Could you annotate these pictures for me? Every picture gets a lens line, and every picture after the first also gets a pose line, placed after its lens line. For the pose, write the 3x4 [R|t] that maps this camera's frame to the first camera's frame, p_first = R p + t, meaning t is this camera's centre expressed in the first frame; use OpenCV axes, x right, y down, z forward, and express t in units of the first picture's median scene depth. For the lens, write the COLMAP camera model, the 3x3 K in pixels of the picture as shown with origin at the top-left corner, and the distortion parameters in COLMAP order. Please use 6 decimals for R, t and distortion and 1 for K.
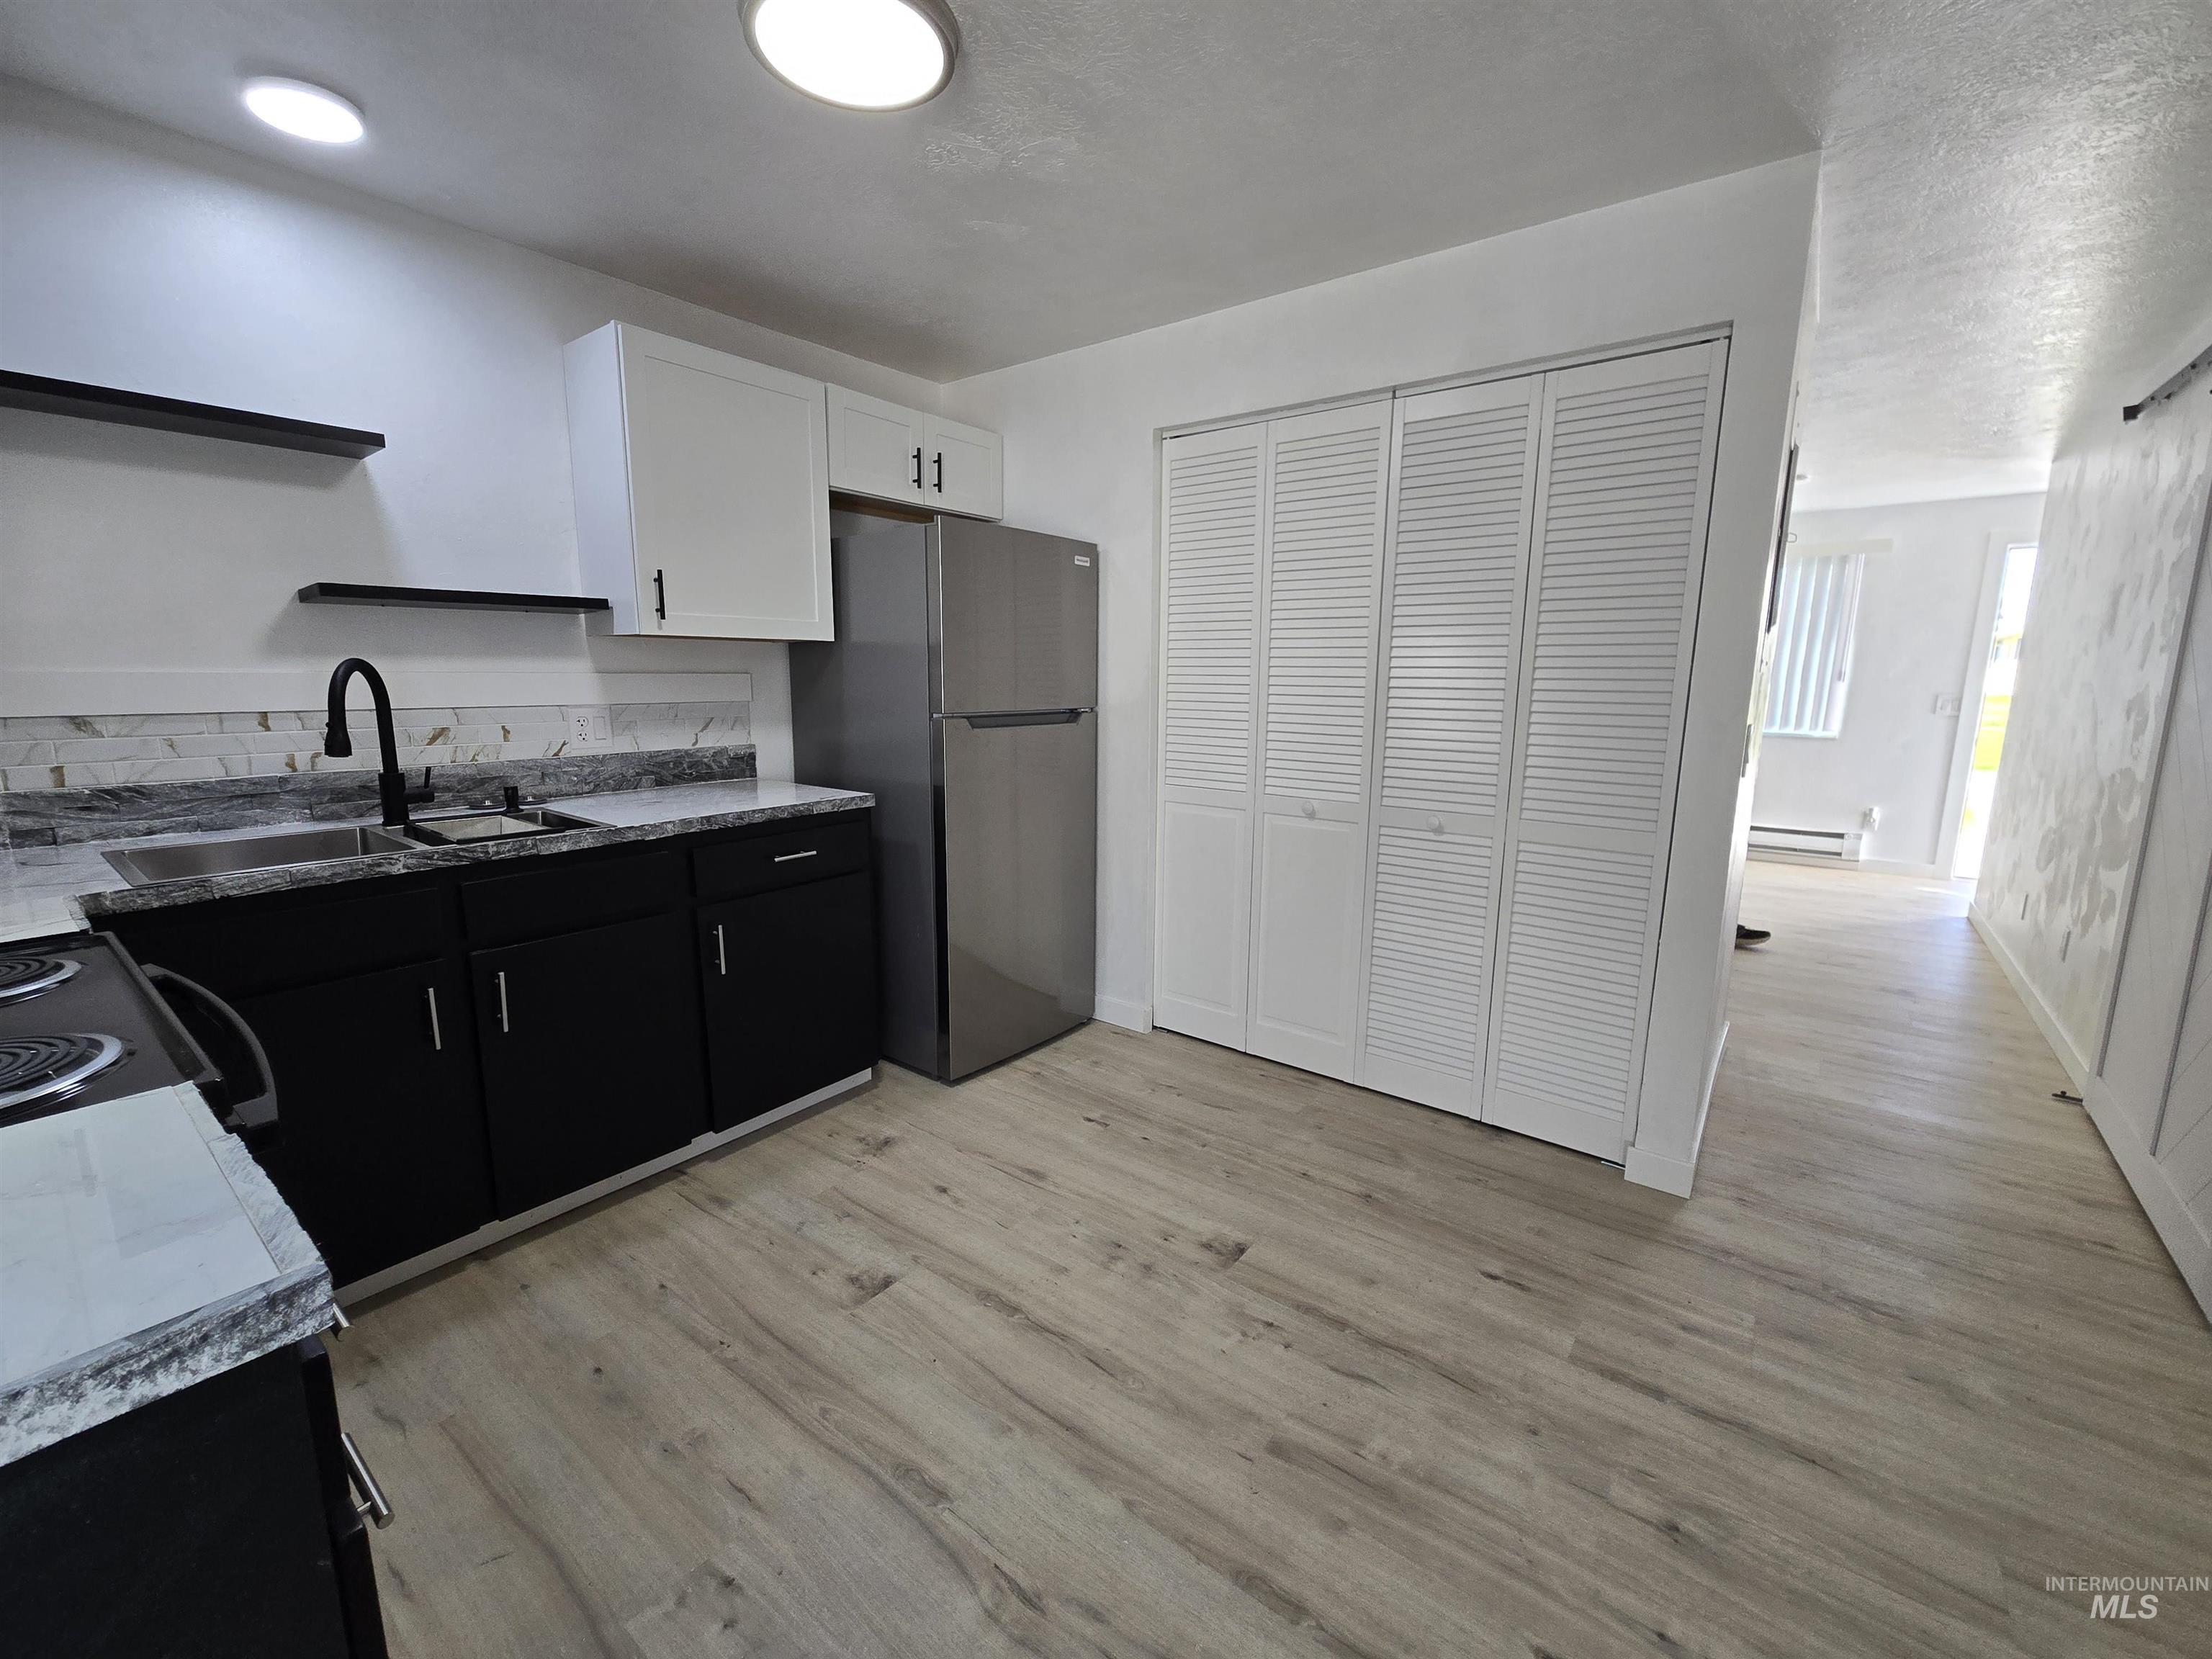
lens RADIAL K [[906.7, 0, 1090.8], [0, 906.7, 828.8], [0, 0, 1]] dist [-0.003846, 0.002099]
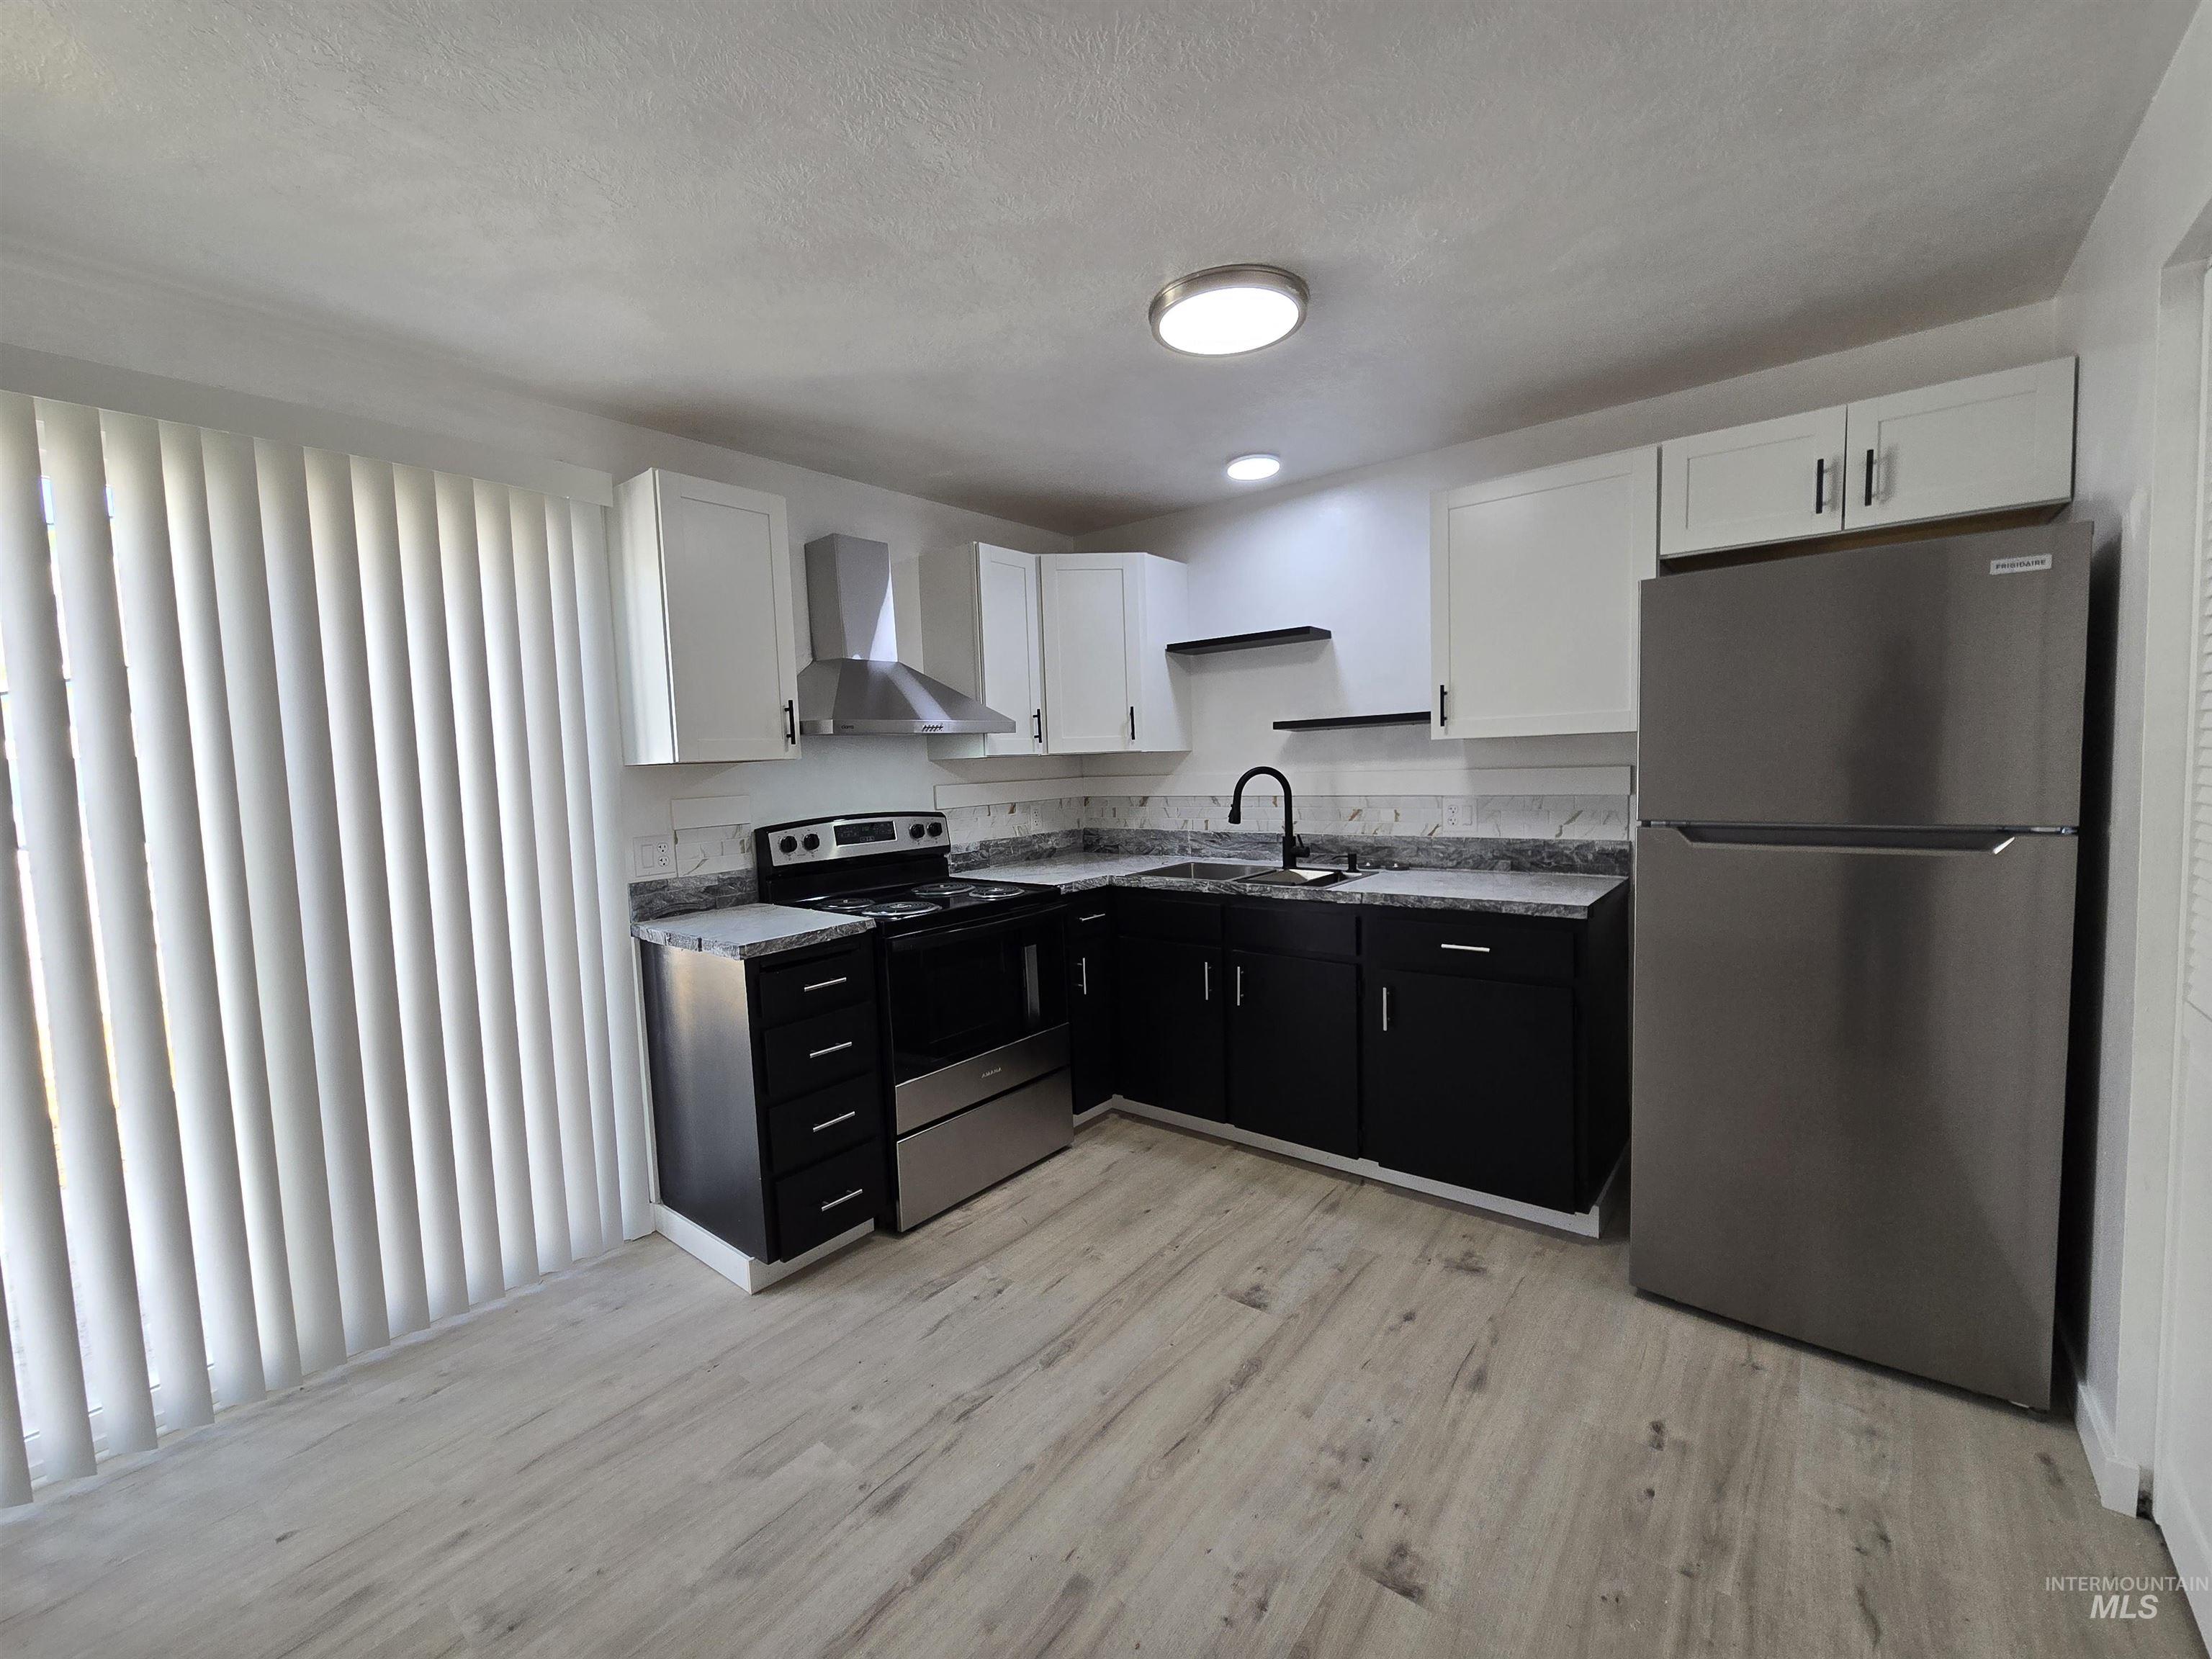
lens RADIAL K [[906.7, 0, 1092.7], [0, 906.7, 828.1], [0, 0, 1]] dist [-0.003846, 0.002099]
pose [[-0.021082, 0.066668, -0.997552, 0.774535], [-0.137041, 0.988164, 0.068937, -0.129810], [0.990341, 0.138159, -0.011697, 0.631374]]
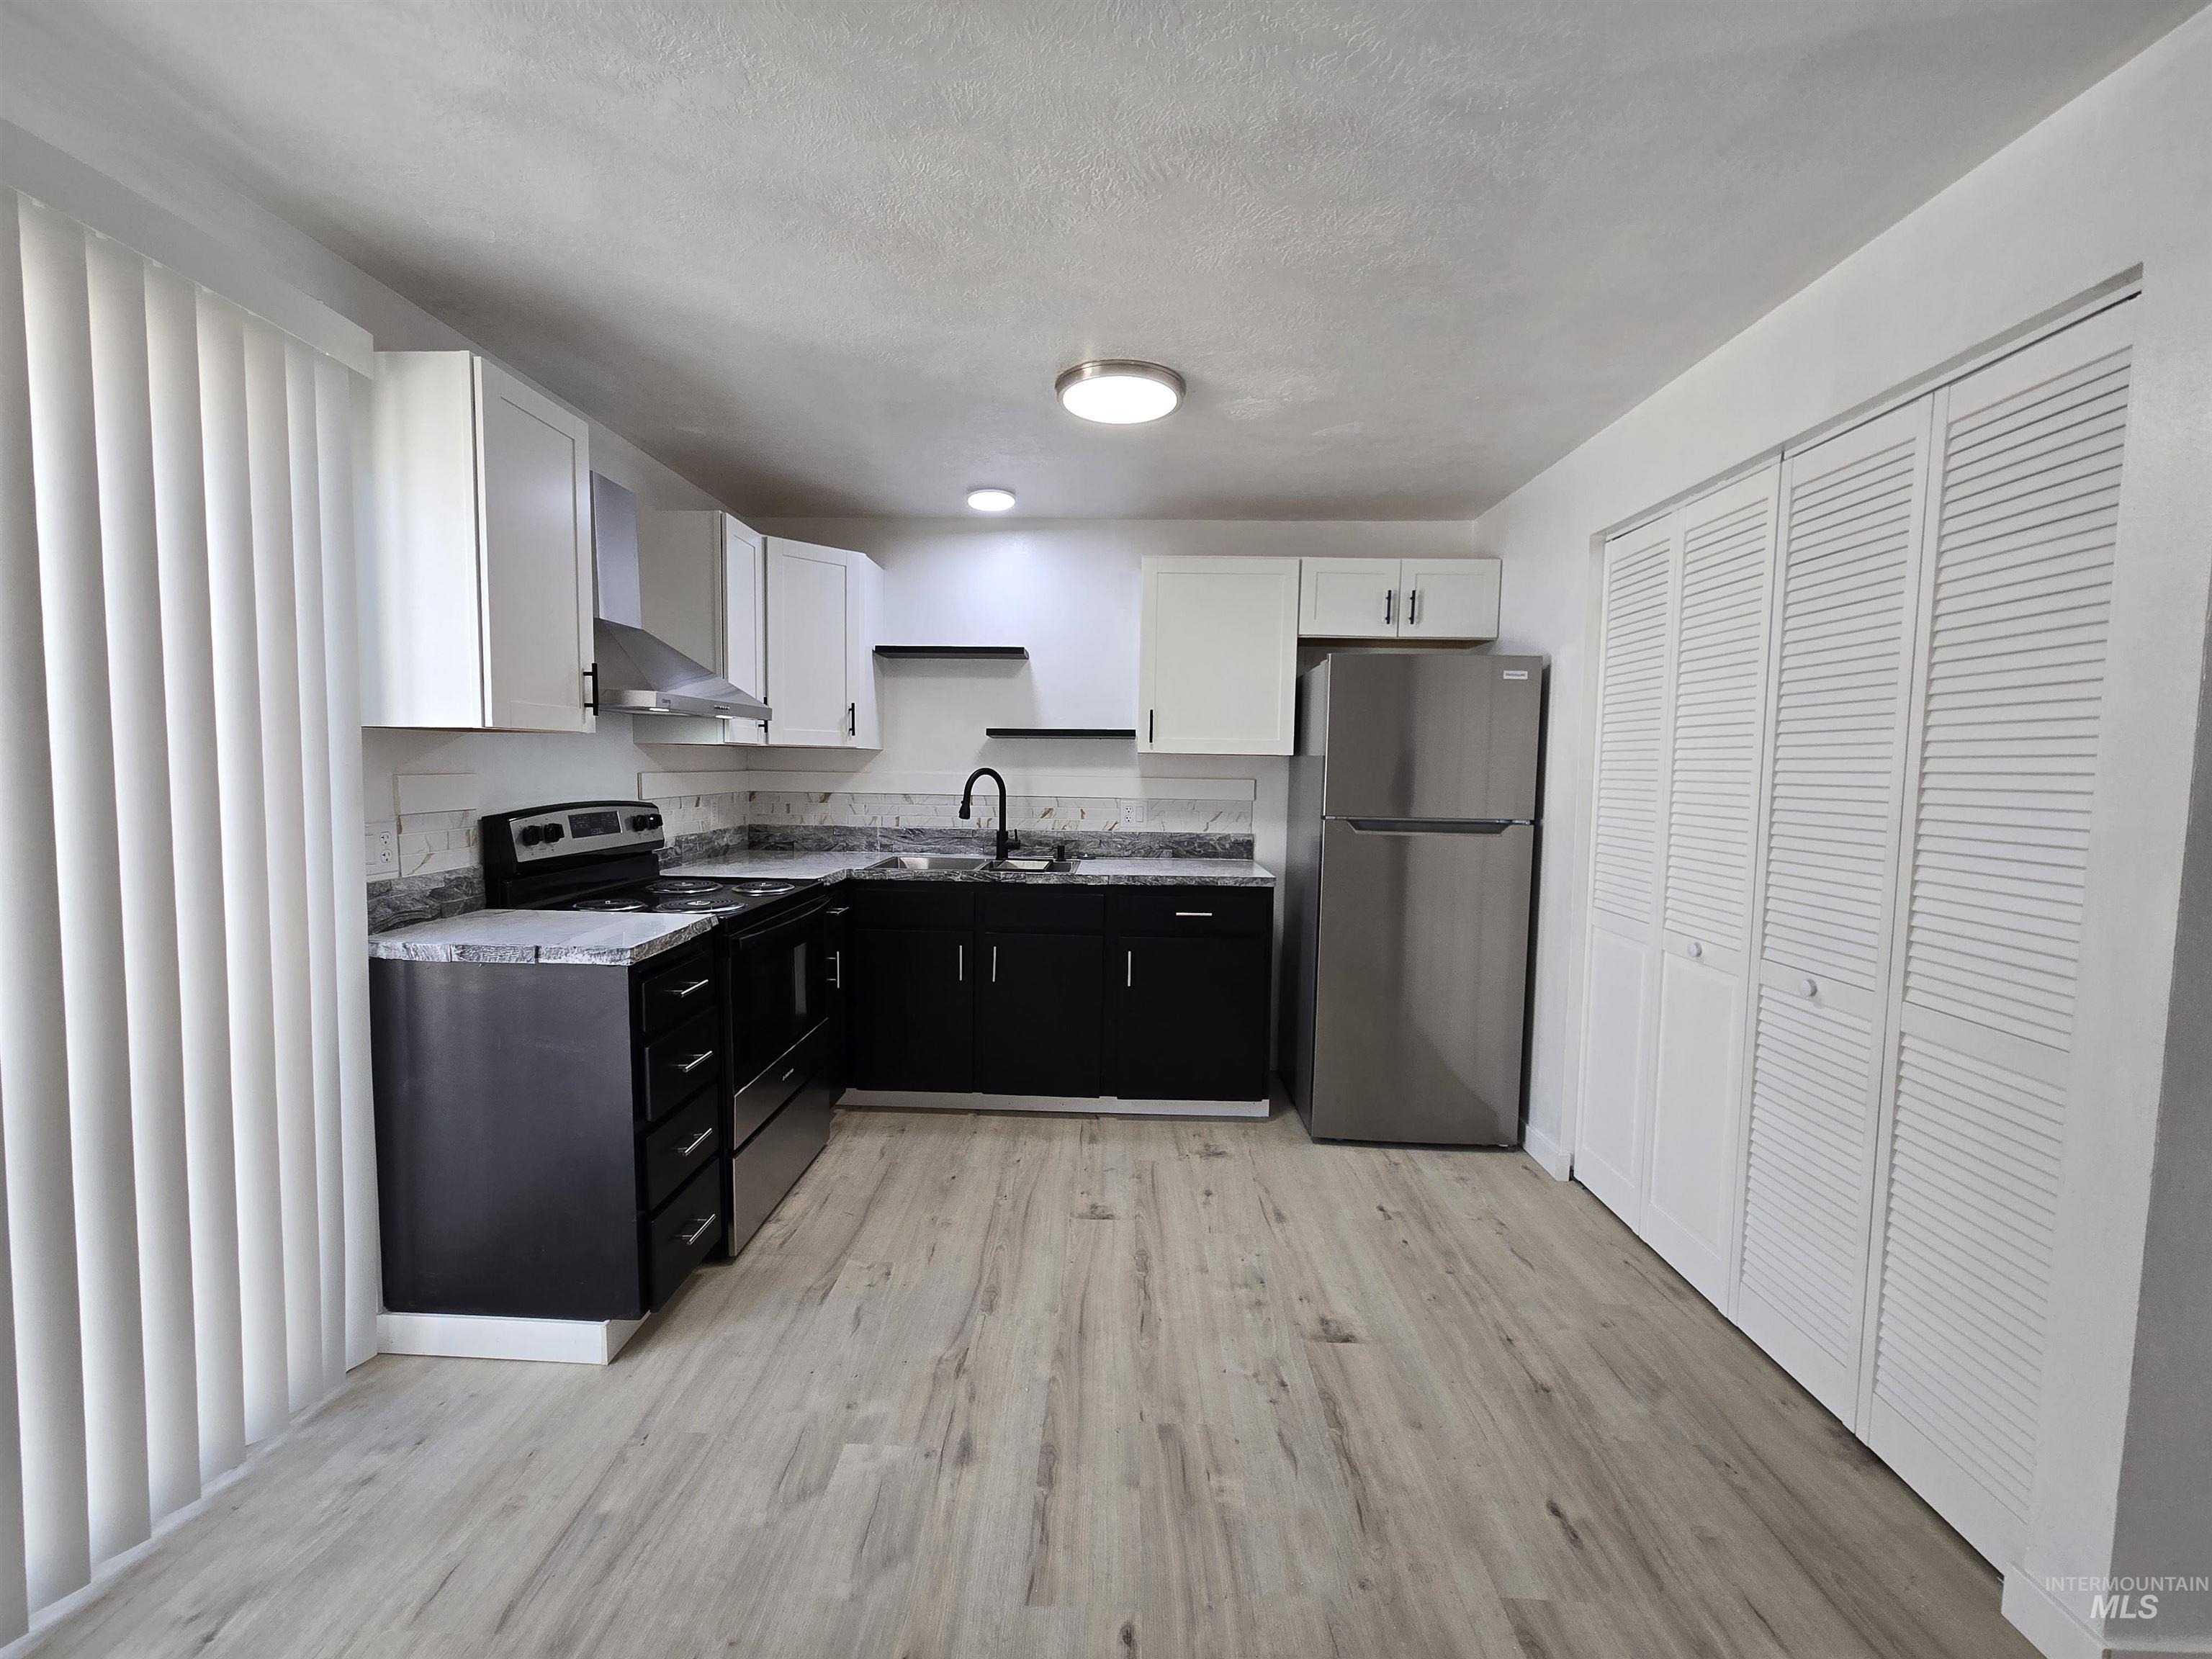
lens RADIAL K [[906.7, 0, 1092.1], [0, 906.7, 828.7], [0, 0, 1]] dist [-0.003846, 0.002099]
pose [[0.587287, 0.059159, -0.807214, 0.732581], [-0.151104, 0.987805, -0.037541, -0.023776], [0.795149, 0.144021, 0.589064, 0.075885]]
